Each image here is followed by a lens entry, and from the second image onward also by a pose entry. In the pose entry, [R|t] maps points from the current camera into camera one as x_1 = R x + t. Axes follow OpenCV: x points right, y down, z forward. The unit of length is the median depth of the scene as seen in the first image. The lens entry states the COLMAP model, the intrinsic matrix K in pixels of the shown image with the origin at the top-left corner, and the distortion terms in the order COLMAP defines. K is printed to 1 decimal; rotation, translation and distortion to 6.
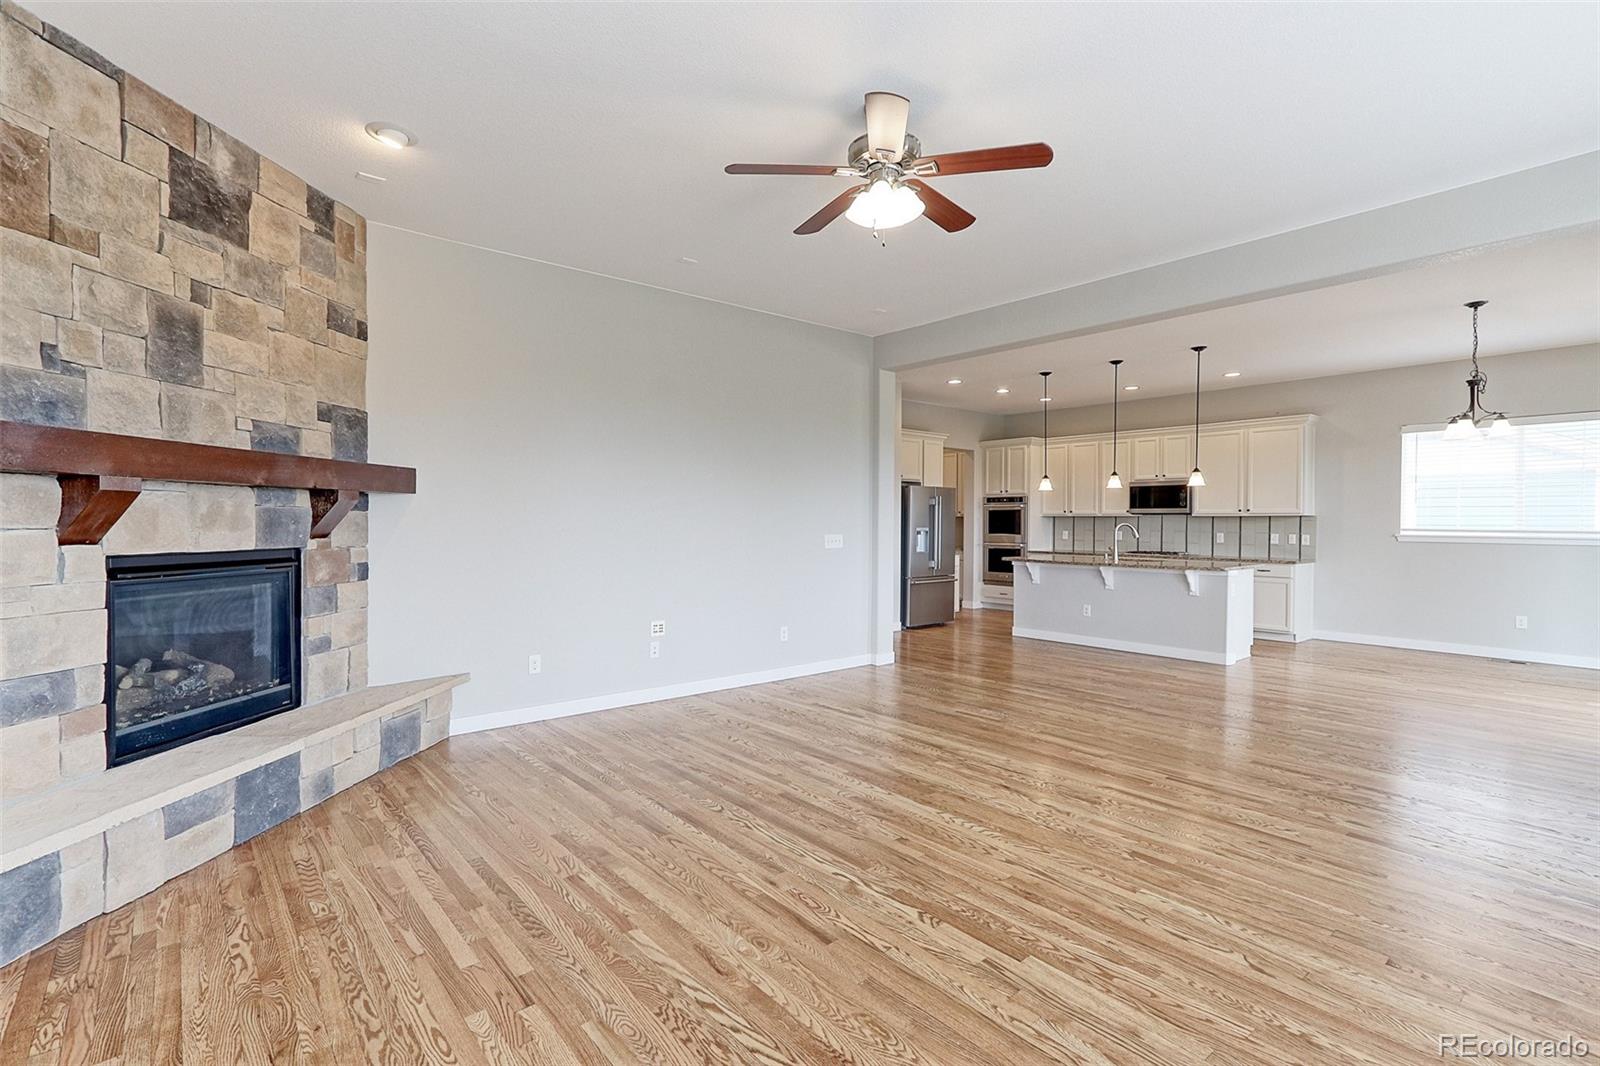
lens RADIAL K [[747.8, 0, 791.7], [0, 747.8, 527.1], [0, 0, 1]] dist [0.001139, 0.001885]
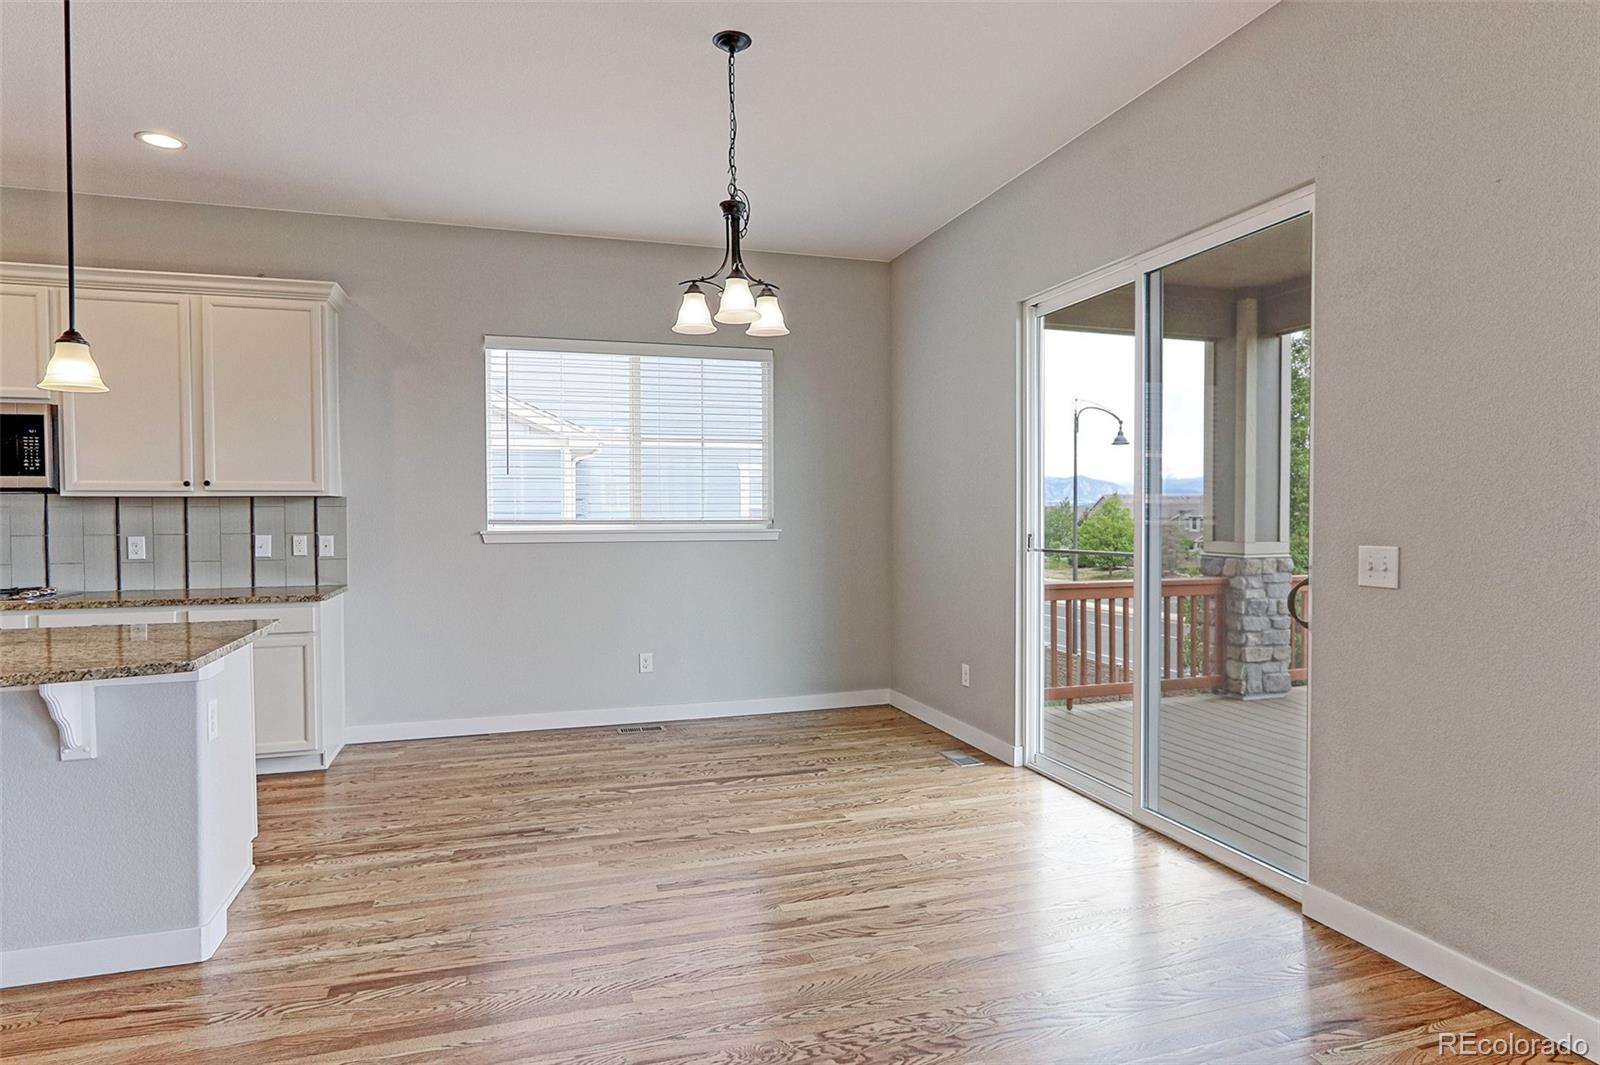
lens RADIAL K [[890.5, 0, 781.7], [0, 890.5, 526.2], [0, 0, 1]] dist [-0.006226, 0.004656]
pose [[0.386470, -0.023579, 0.922000, 0.556195], [0.014015, 0.999708, 0.019692, -0.006358], [-0.922195, 0.005312, 0.386688, 1.044801]]
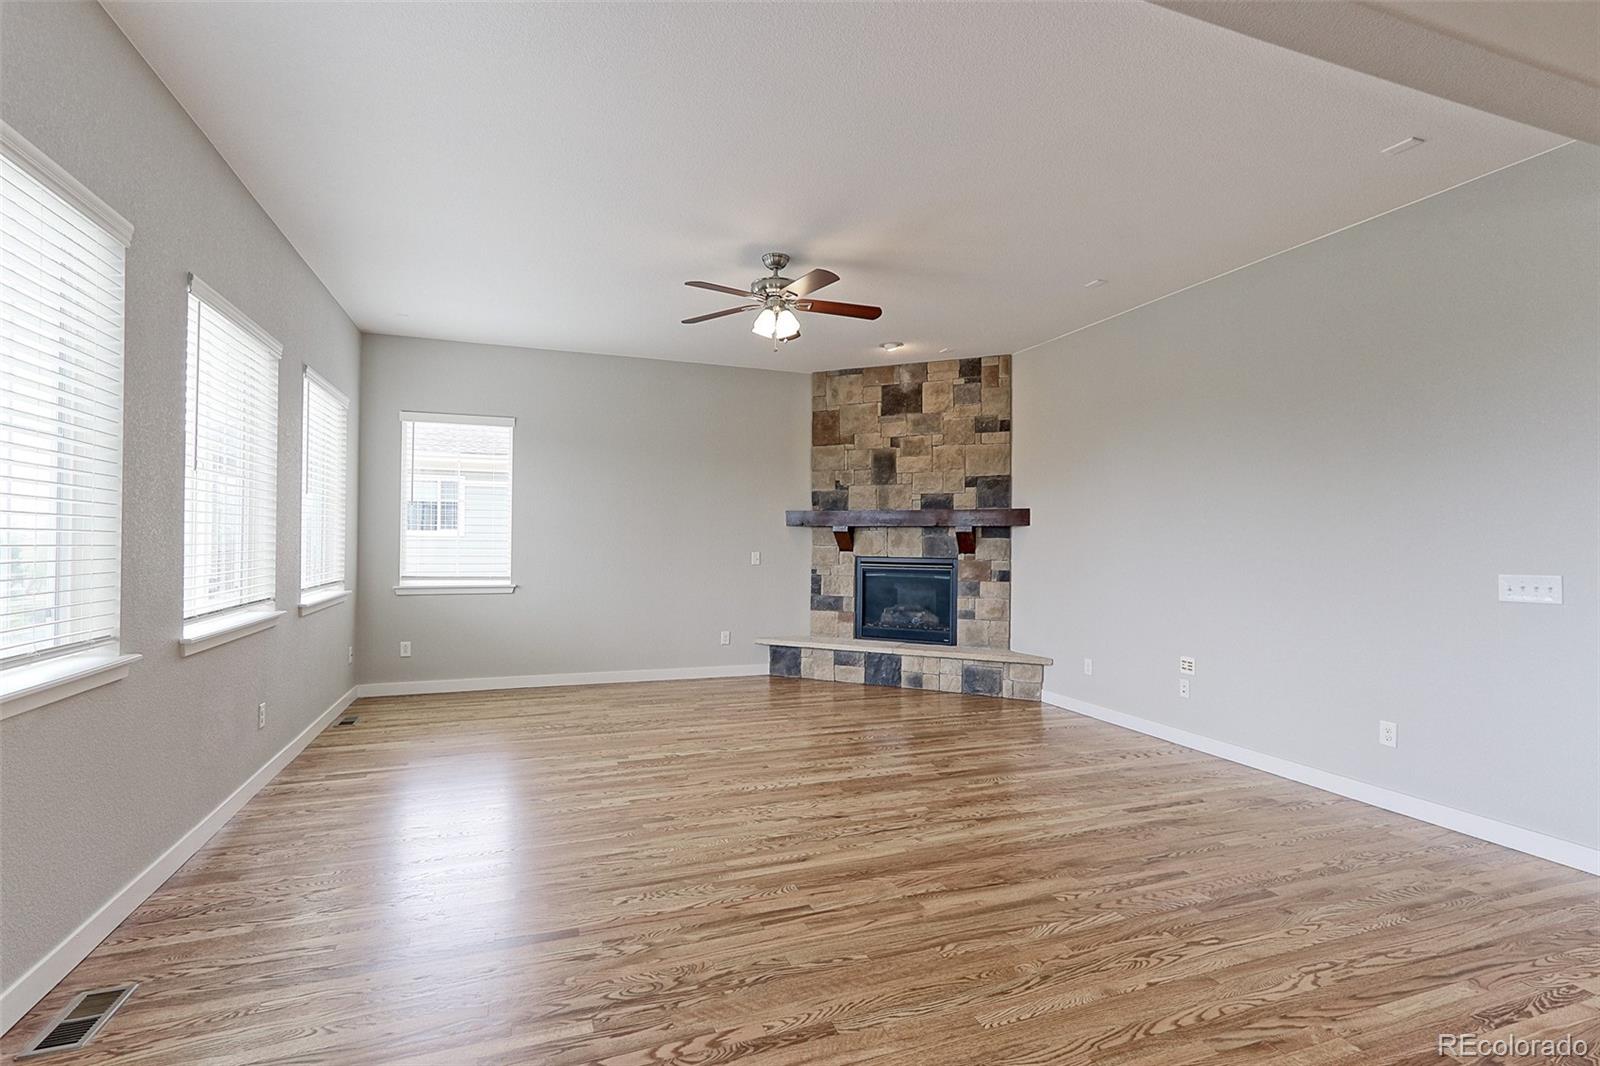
lens RADIAL K [[747.8, 0, 801.6], [0, 747.8, 532.2], [0, 0, 1]] dist [0.001139, 0.001885]
pose [[-0.330307, -0.019103, -0.943680, 1.075238], [-0.019557, 0.999719, -0.013392, -0.004515], [0.943671, 0.014032, -0.330588, 1.120578]]
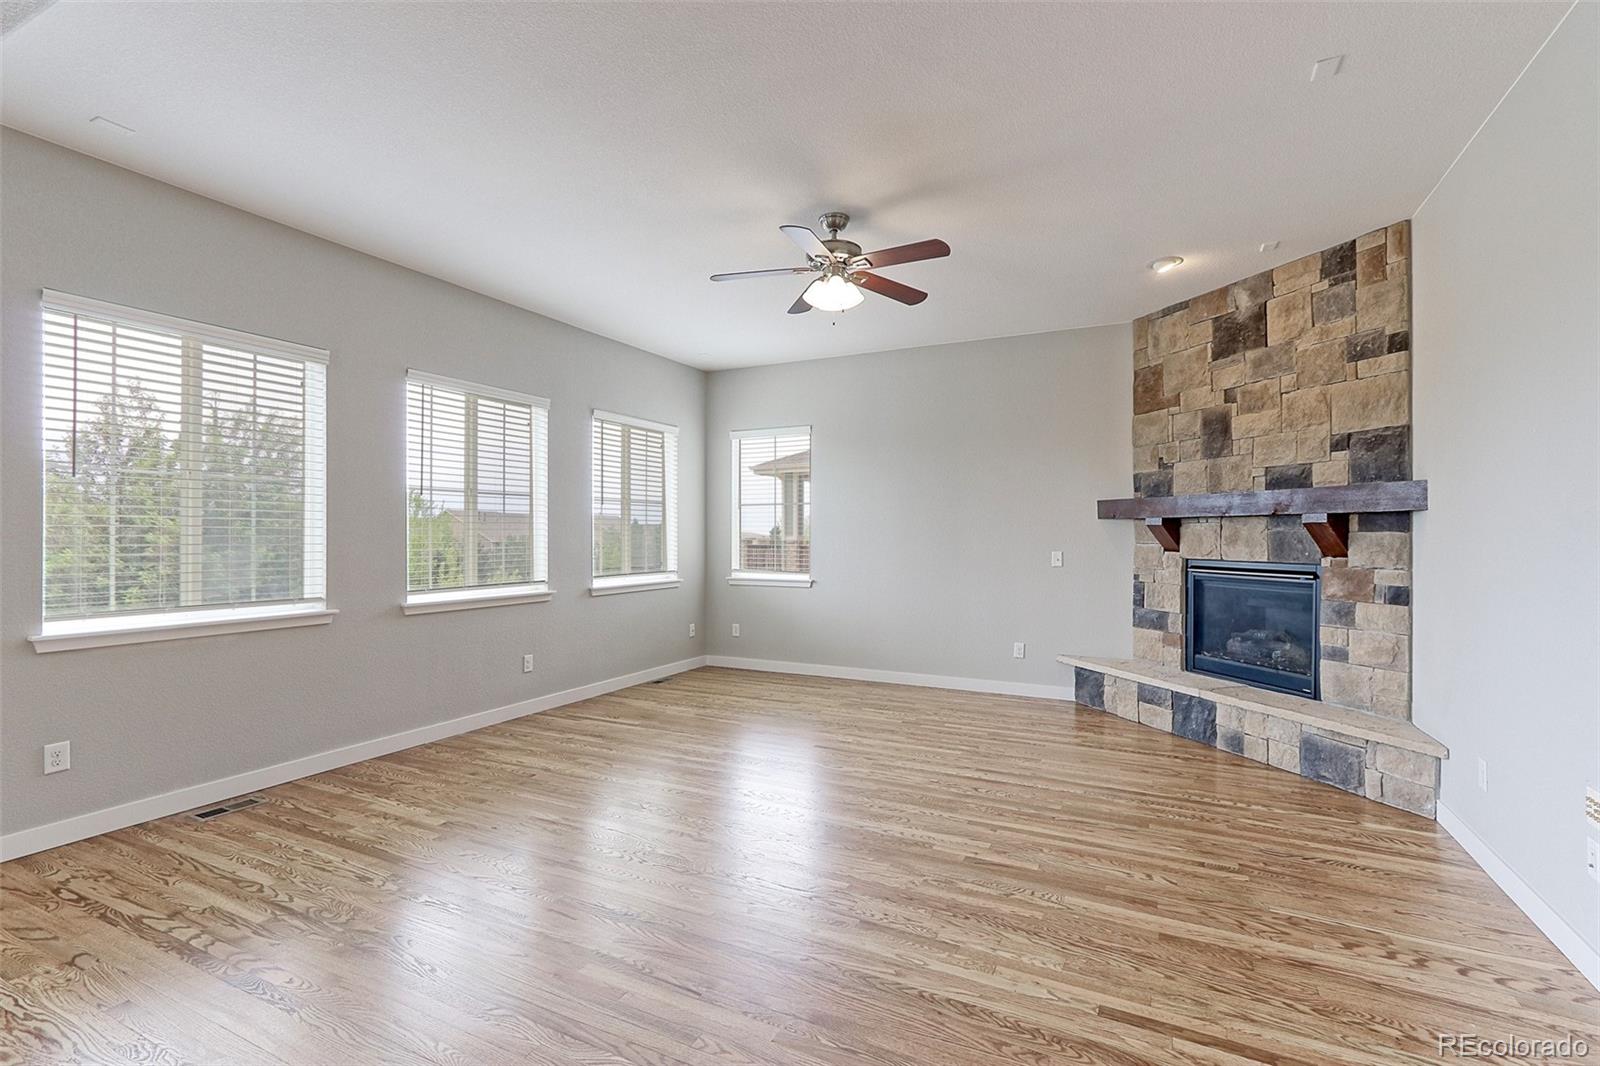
lens RADIAL K [[747.8, 0, 790.4], [0, 747.8, 528.5], [0, 0, 1]] dist [0.001139, 0.001885]
pose [[-0.920913, -0.009592, -0.389649, 0.504437], [-0.010236, 0.999948, -0.000425, -0.017763], [0.389633, 0.003597, -0.920963, 1.576341]]
